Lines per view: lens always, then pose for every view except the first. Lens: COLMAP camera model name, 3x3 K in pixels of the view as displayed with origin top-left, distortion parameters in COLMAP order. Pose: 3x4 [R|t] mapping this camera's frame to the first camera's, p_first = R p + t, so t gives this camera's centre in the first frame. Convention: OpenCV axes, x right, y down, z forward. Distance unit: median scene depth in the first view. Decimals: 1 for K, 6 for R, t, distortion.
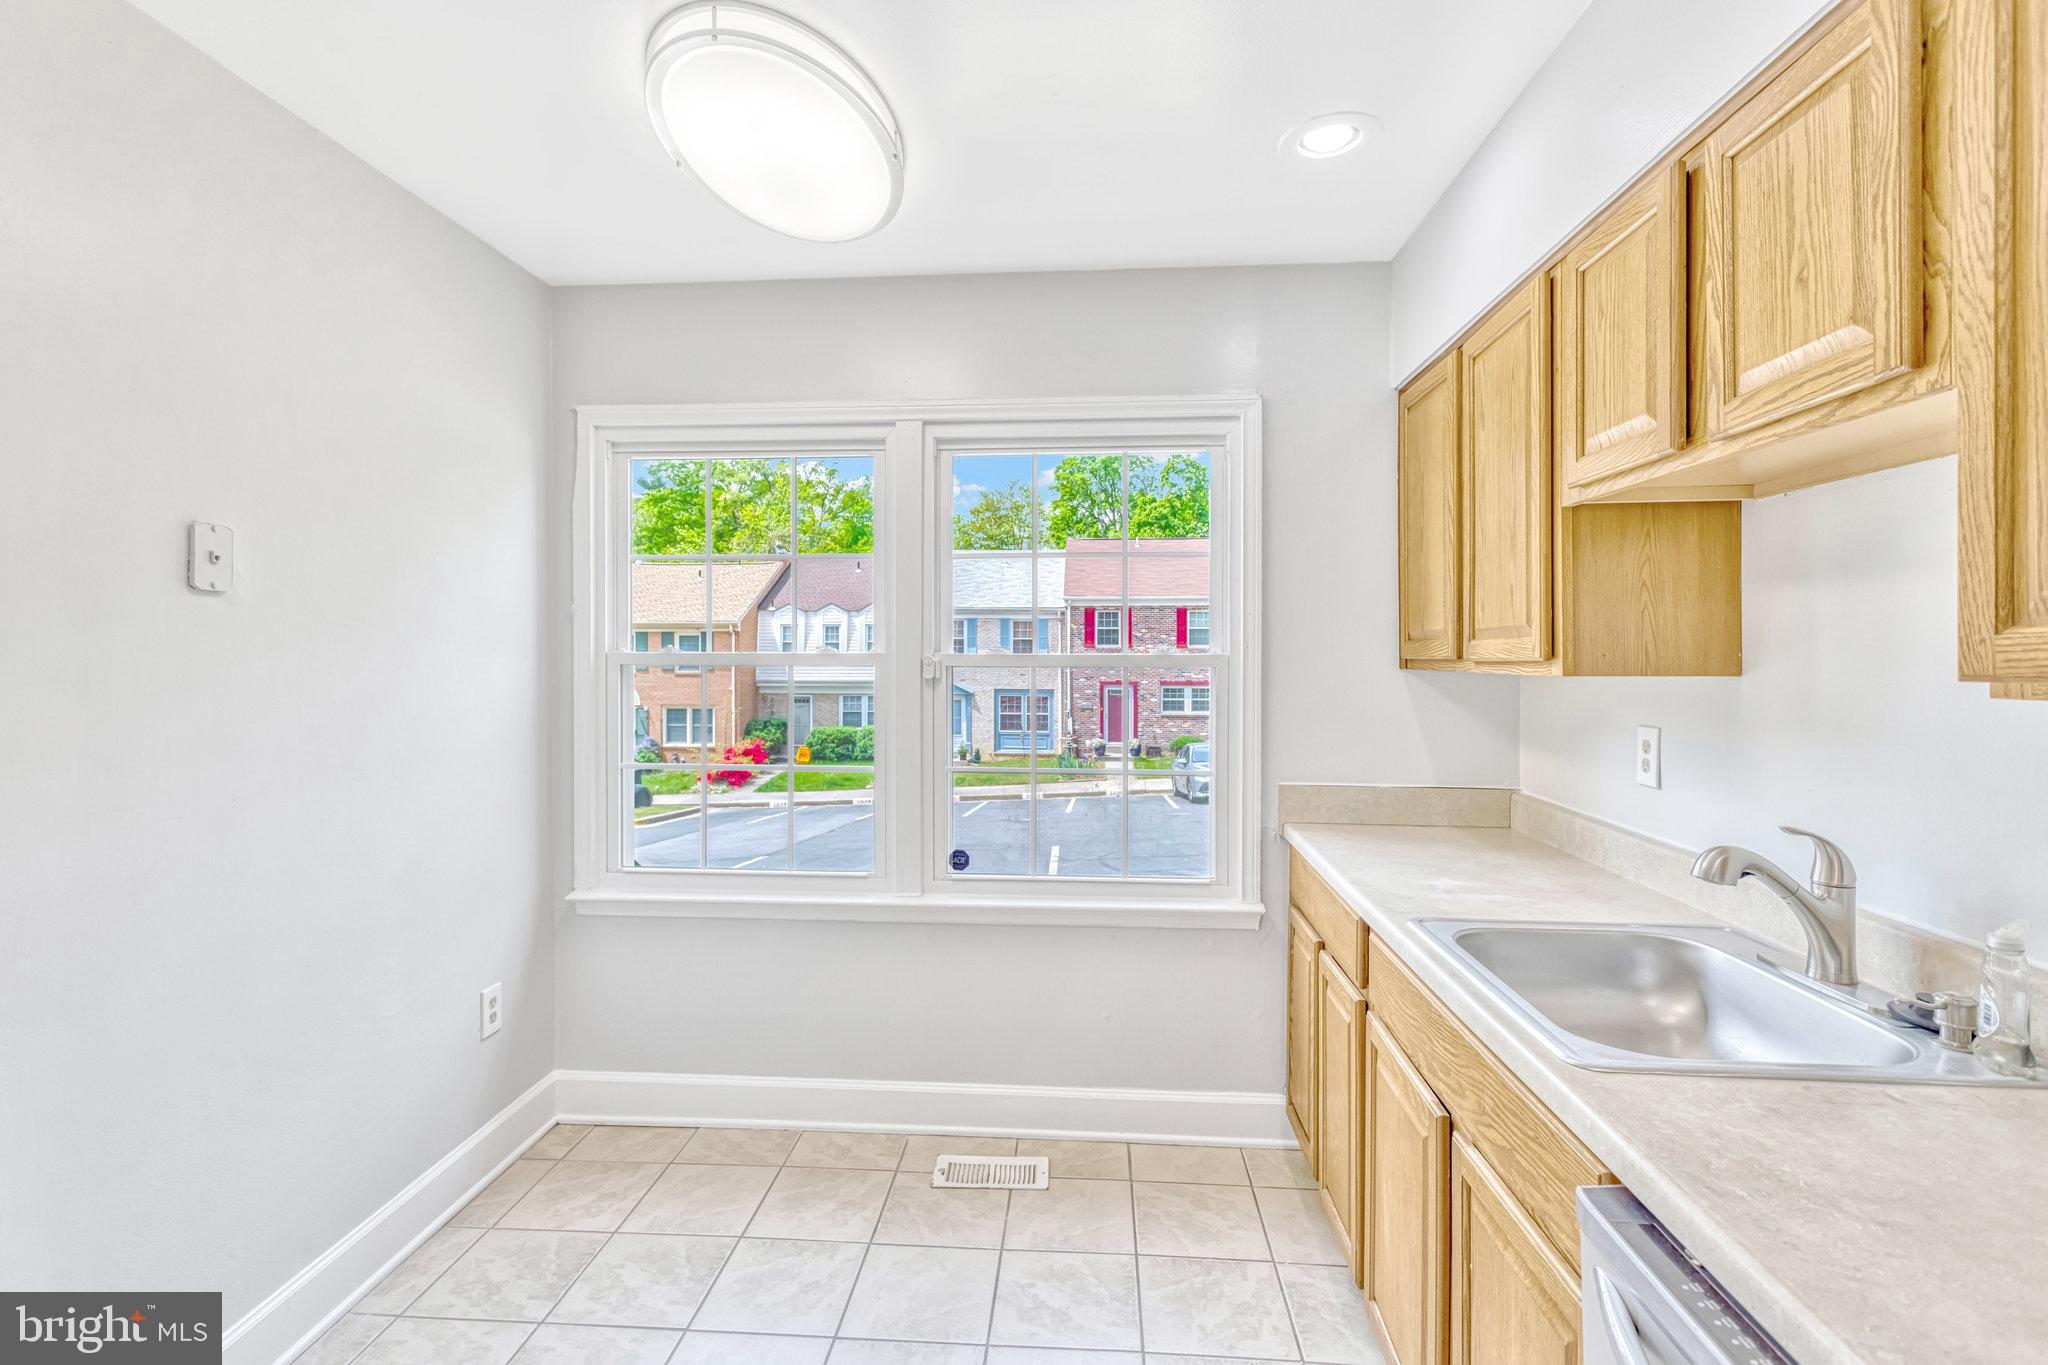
lens RADIAL K [[972.2, 0, 1026.0], [0, 972.2, 657.8], [0, 0, 1]] dist [-0.000580, 0.000381]
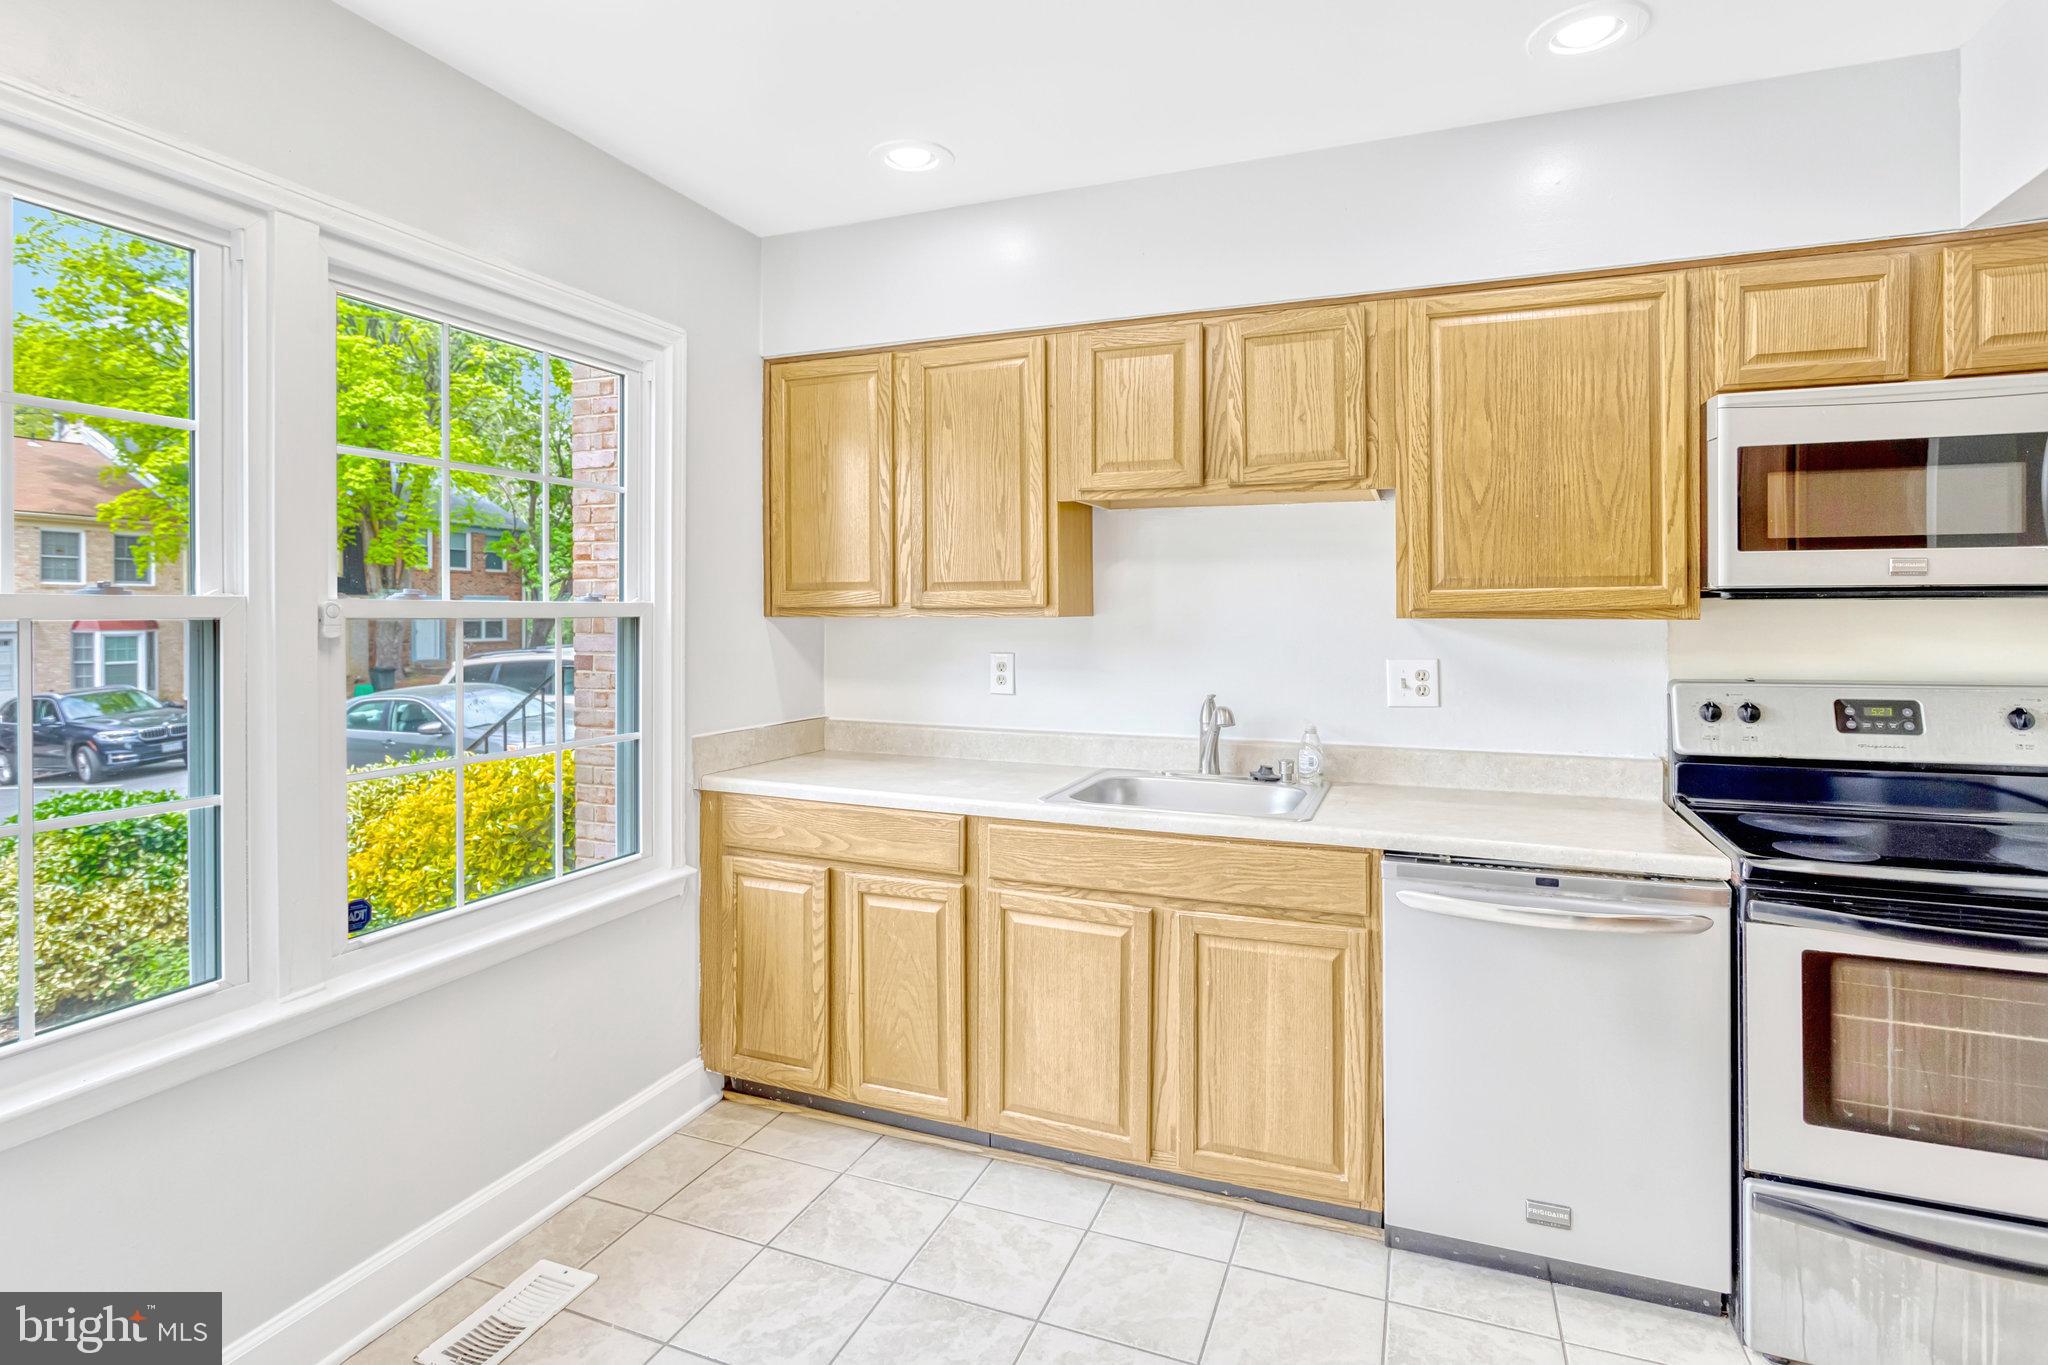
lens RADIAL K [[1022.8, 0, 1022.2], [0, 1022.8, 607.3], [0, 0, 1]] dist [0.001238, 0.000647]
pose [[0.304169, 0.001713, 0.952616, -0.594224], [0.005331, 0.999980, -0.003501, 0.005931], [-0.952603, 0.006144, 0.304154, 0.370610]]
